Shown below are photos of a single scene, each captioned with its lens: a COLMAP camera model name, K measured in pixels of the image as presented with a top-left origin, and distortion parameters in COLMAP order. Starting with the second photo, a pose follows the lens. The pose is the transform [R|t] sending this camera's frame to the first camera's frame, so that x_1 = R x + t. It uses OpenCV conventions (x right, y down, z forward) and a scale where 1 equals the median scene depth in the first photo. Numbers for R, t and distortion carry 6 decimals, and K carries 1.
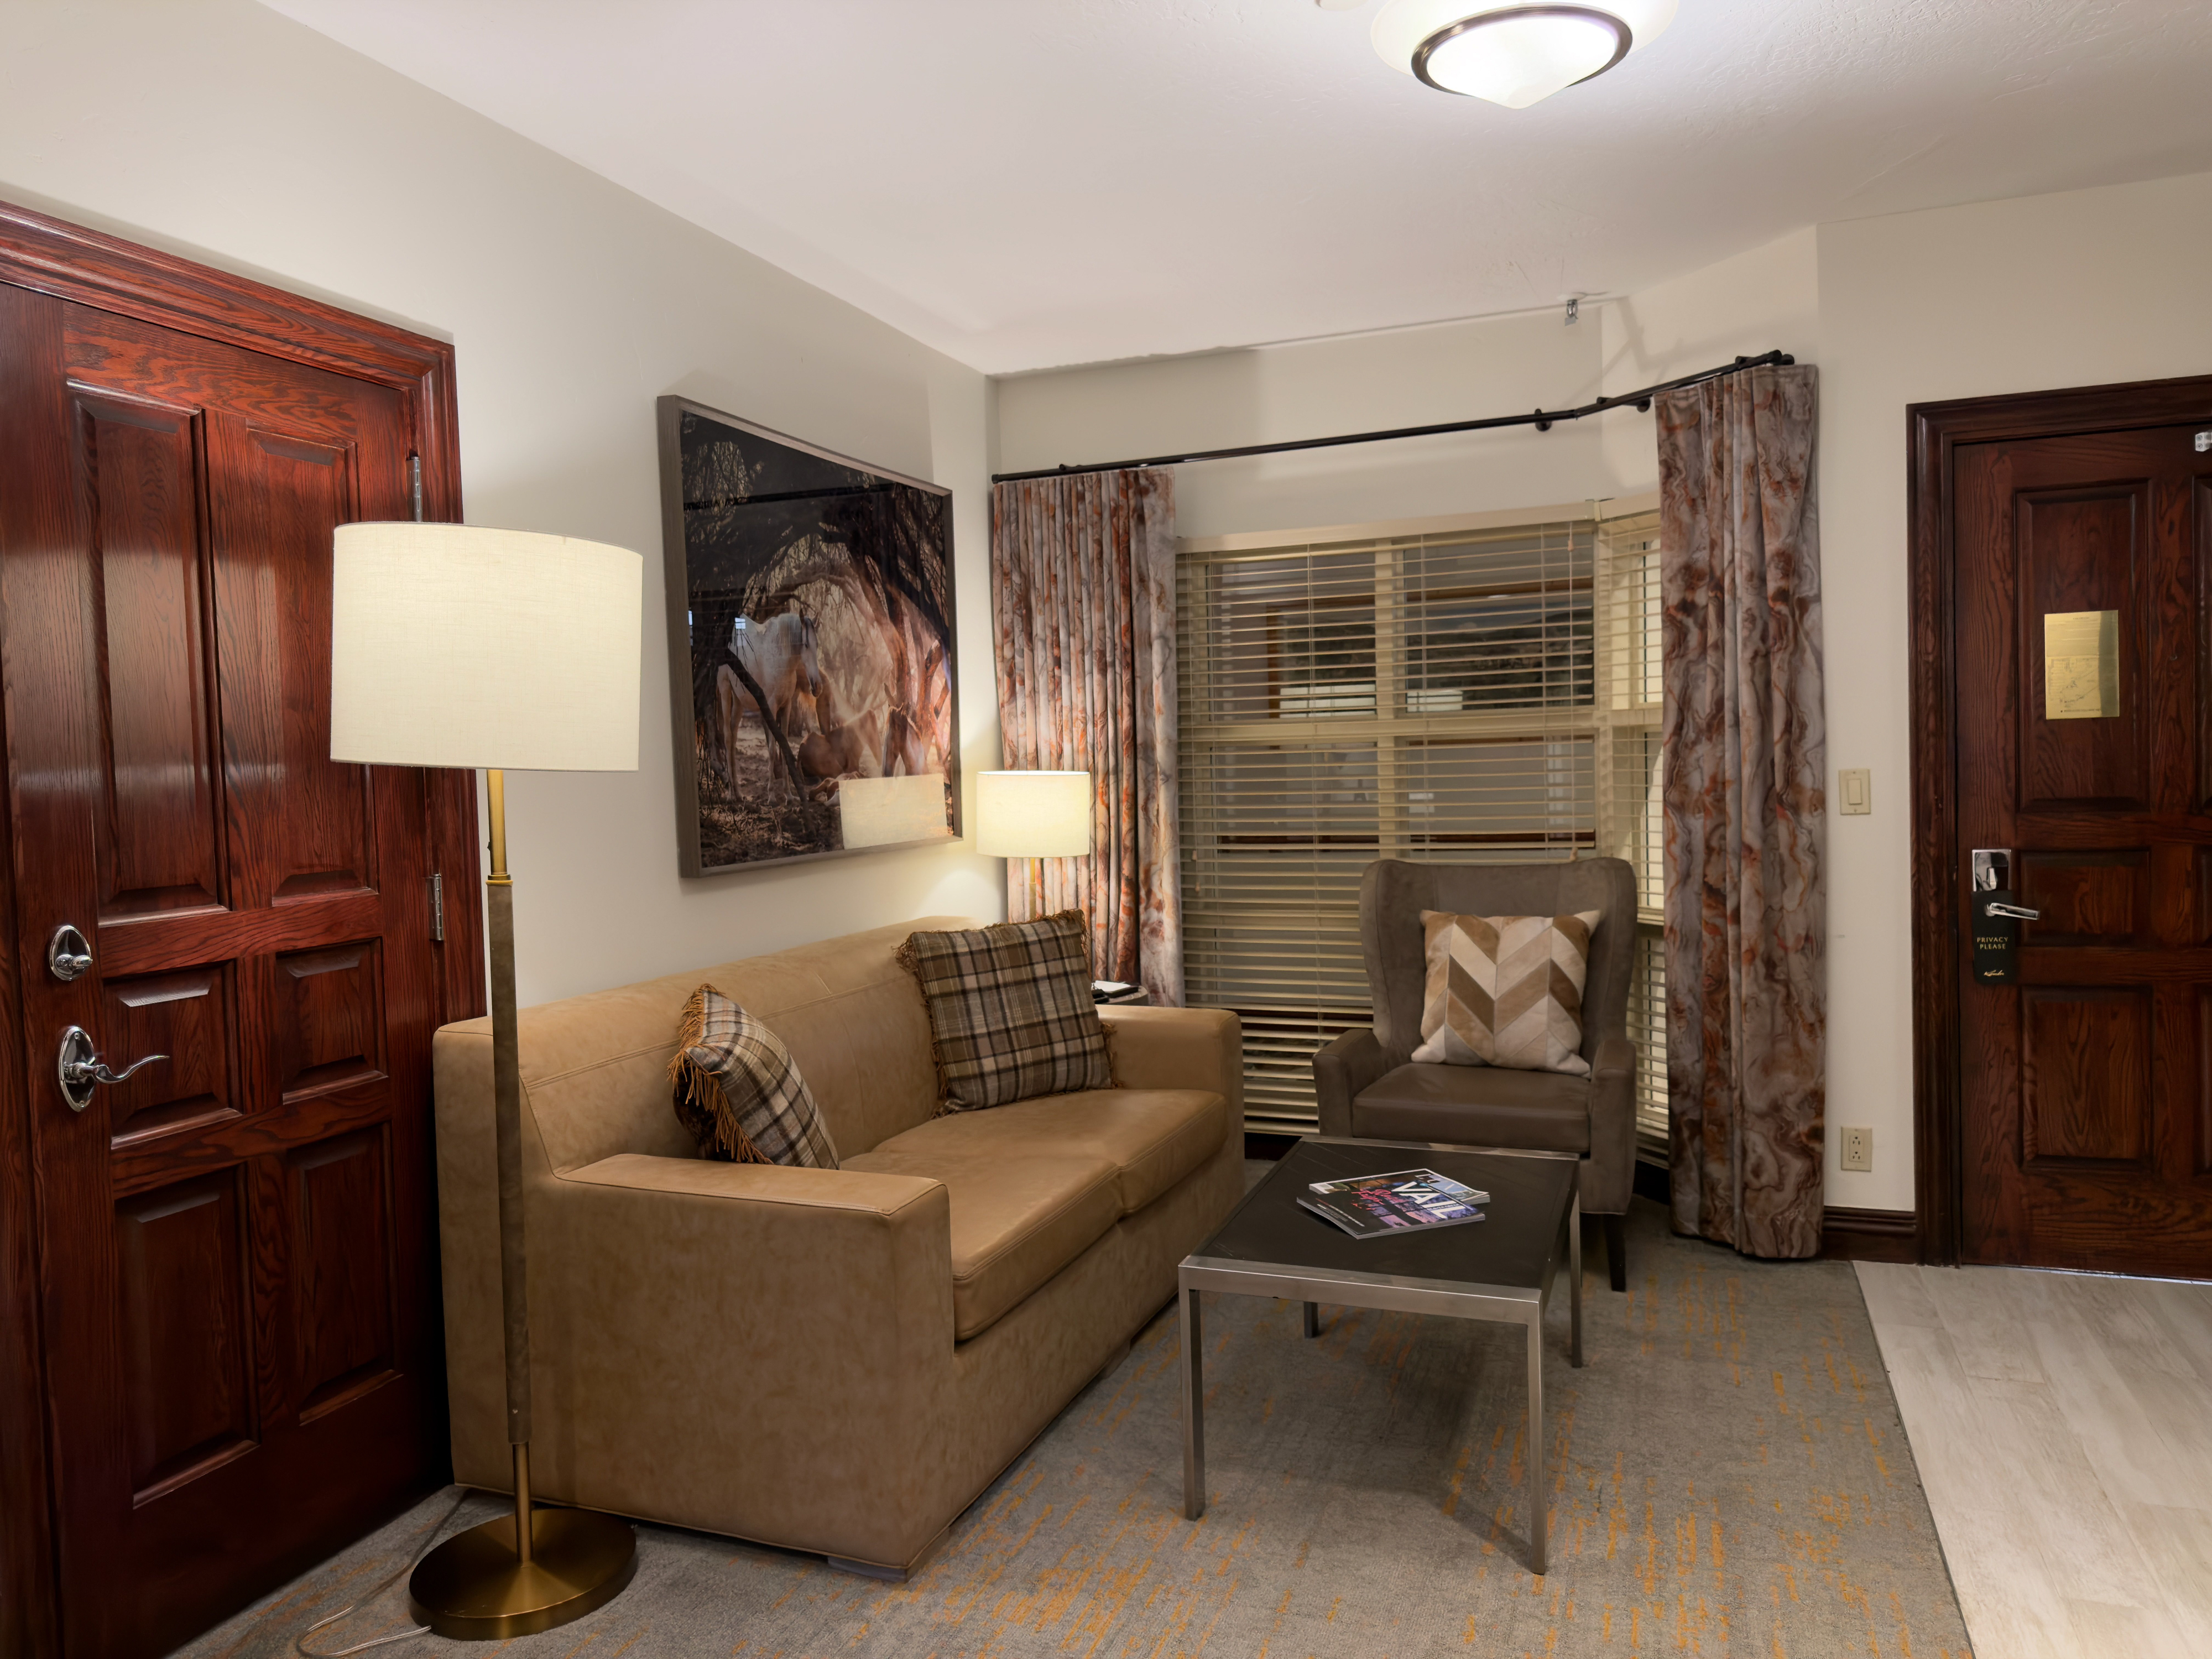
lens RADIAL K [[1546.9, 0, 1099.0], [0, 1546.9, 835.7], [0, 0, 1]] dist [0.068373, -0.095222]
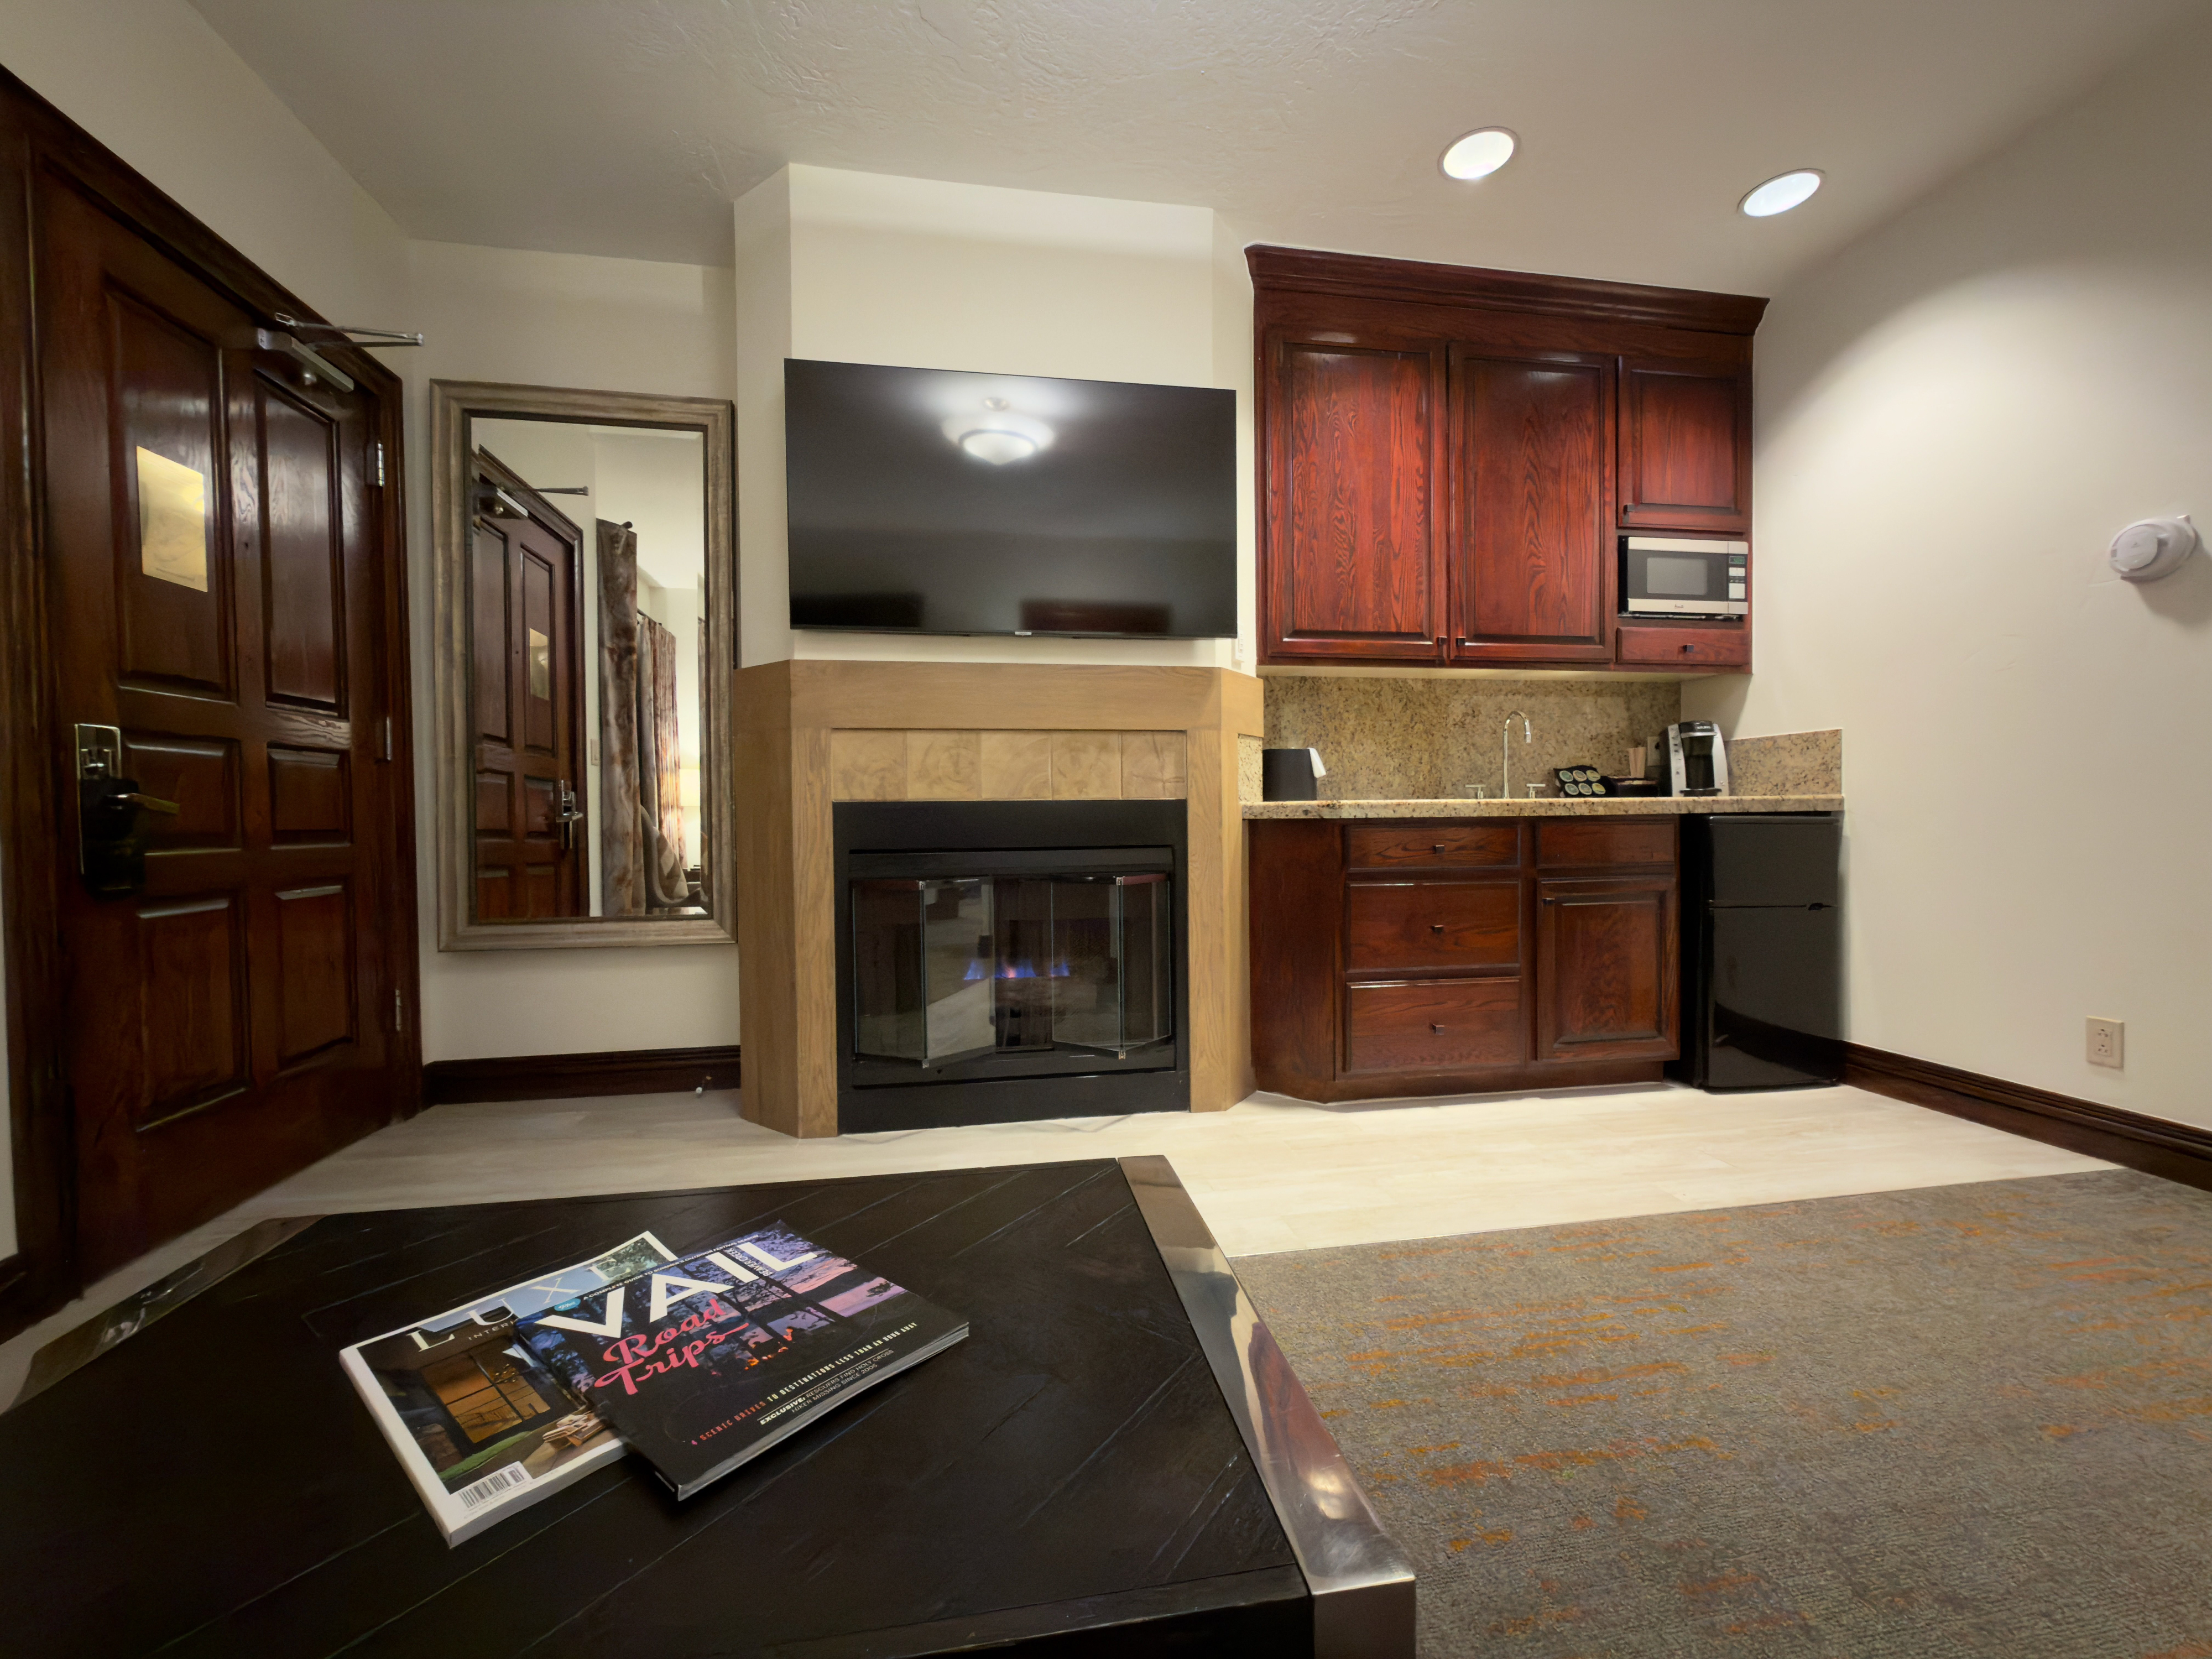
lens RADIAL K [[875.8, 0, 1113.3], [0, 875.8, 832.2], [0, 0, 1]] dist [-0.005011, 0.000421]
pose [[-0.513118, 0.018617, 0.858116, -0.059296], [0.067699, 0.997528, 0.018839, 0.103369], [-0.855644, 0.067760, -0.513110, 0.954117]]
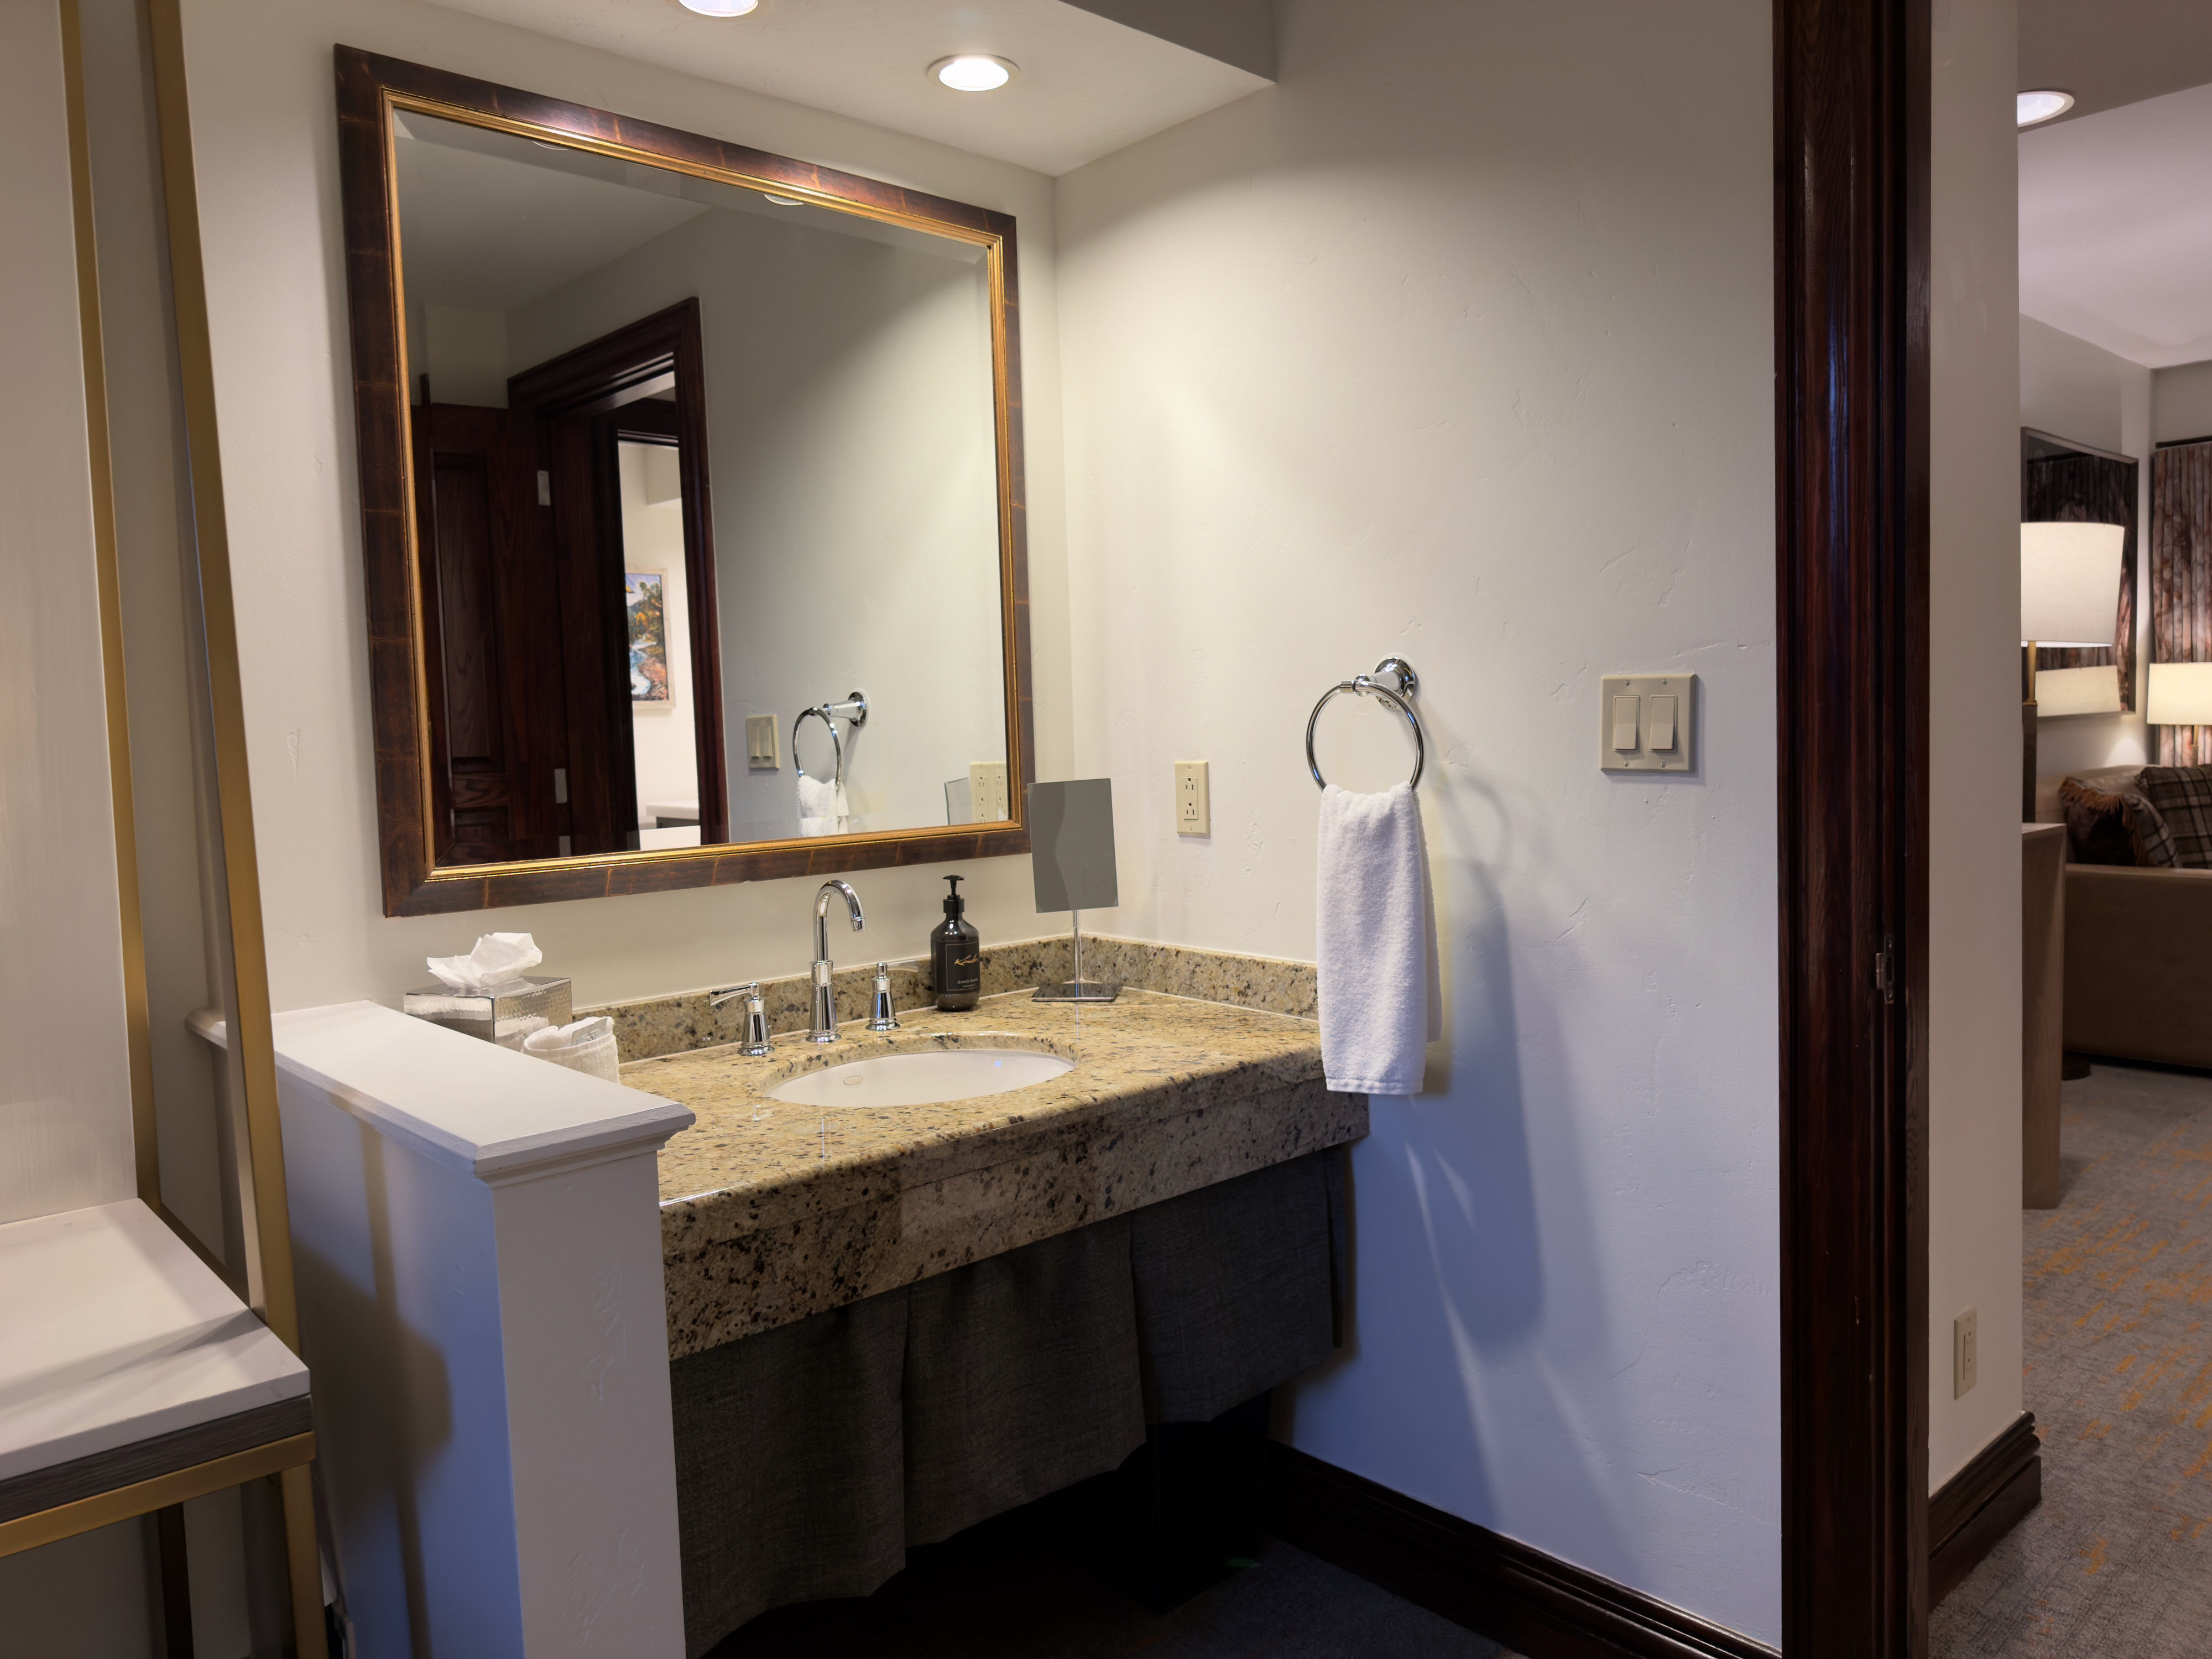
lens RADIAL K [[1546.9, 0, 1092.9], [0, 1546.9, 819.3], [0, 0, 1]] dist [0.068373, -0.095222]
pose [[0.885577, 0.031712, -0.463408, -0.448031], [-0.018269, 0.999273, 0.033470, 0.114307], [0.464133, -0.021174, 0.885513, -1.123591]]
